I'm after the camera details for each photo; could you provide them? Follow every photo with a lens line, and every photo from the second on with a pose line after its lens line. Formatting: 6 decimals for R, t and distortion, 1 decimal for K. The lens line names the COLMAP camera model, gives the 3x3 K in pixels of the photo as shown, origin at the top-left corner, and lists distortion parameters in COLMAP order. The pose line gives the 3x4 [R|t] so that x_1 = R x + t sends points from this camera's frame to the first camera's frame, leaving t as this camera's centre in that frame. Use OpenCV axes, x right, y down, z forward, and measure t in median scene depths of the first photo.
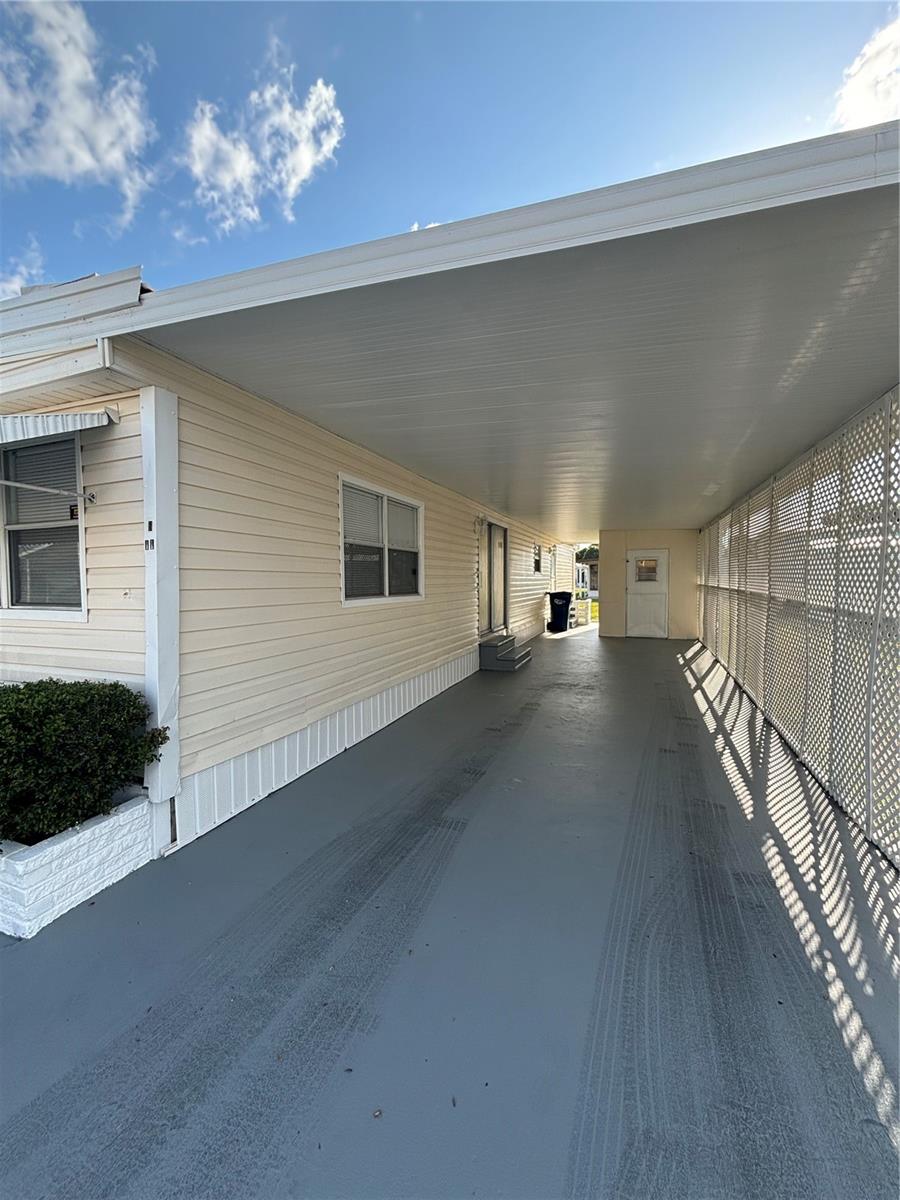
lens RADIAL K [[483.8, 0, 448.6], [0, 483.8, 583.2], [0, 0, 1]] dist [0.000775, 0.000037]
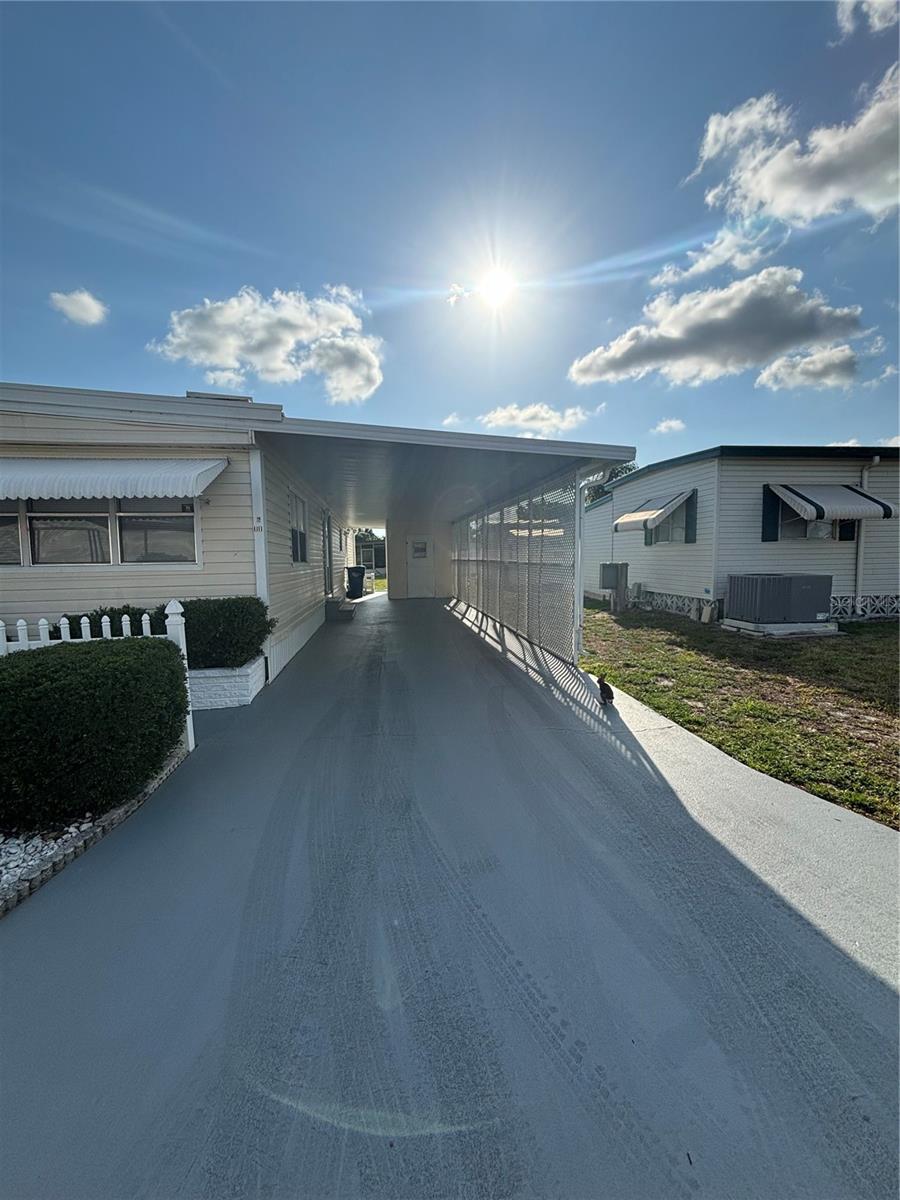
lens RADIAL K [[483.8, 0, 448.6], [0, 483.8, 583.2], [0, 0, 1]] dist [0.000775, 0.000037]
pose [[0.868838, -0.027602, 0.494326, -0.352456], [0.010993, 0.999274, 0.036476, 0.031640], [-0.494974, -0.026257, 0.868511, -0.426279]]
